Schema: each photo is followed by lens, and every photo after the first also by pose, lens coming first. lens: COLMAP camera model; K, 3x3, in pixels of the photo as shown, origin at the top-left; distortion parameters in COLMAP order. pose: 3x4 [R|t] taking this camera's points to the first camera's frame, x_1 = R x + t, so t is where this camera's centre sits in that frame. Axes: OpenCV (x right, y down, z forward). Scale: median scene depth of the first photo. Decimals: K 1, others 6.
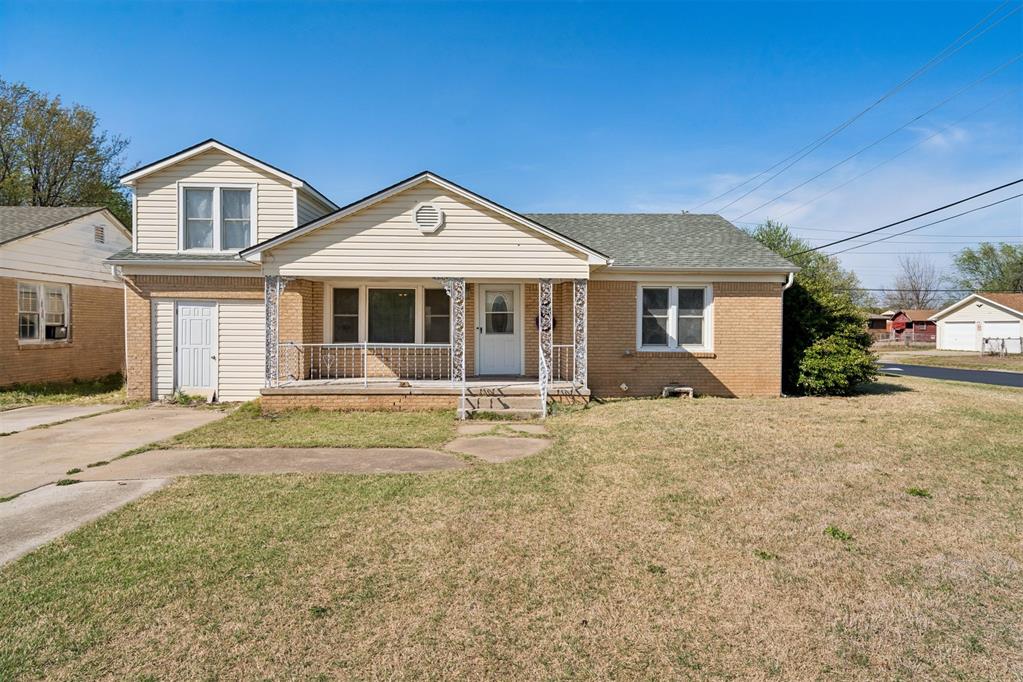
lens RADIAL K [[593.7, 0, 514.0], [0, 593.7, 339.3], [0, 0, 1]] dist [0.000340, -0.000096]
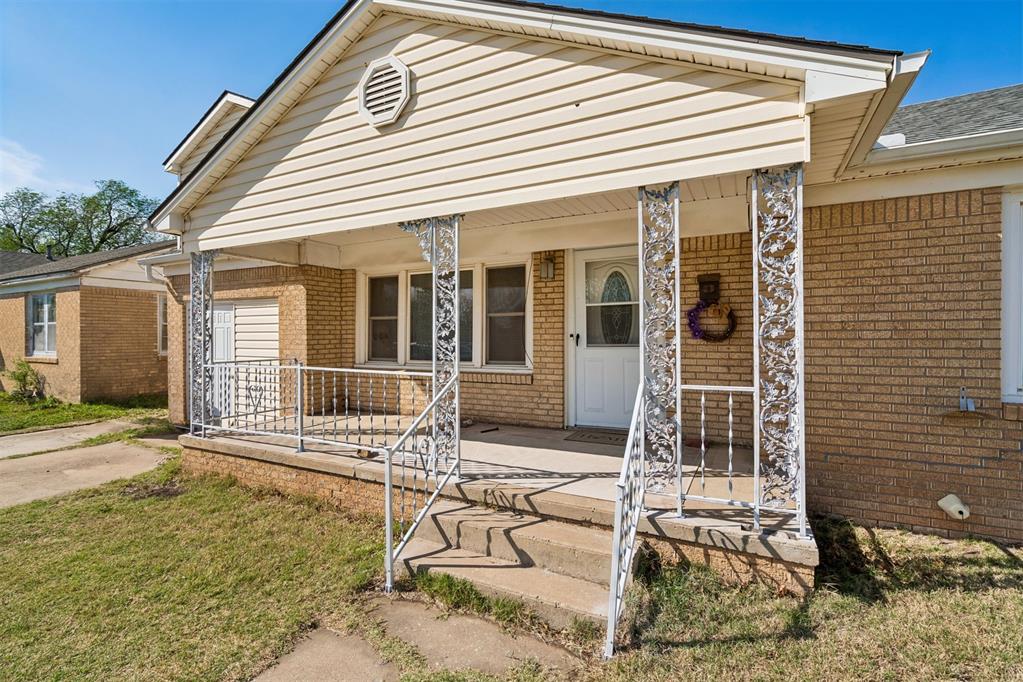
lens RADIAL K [[468.0, 0, 505.1], [0, 468.0, 338.6], [0, 0, 1]] dist [-0.005337, 0.002043]
pose [[0.867443, -0.005505, -0.497507, 0.109742], [-0.001151, 0.999914, -0.013071, -0.012278], [0.497536, 0.011911, 0.867362, 0.728077]]
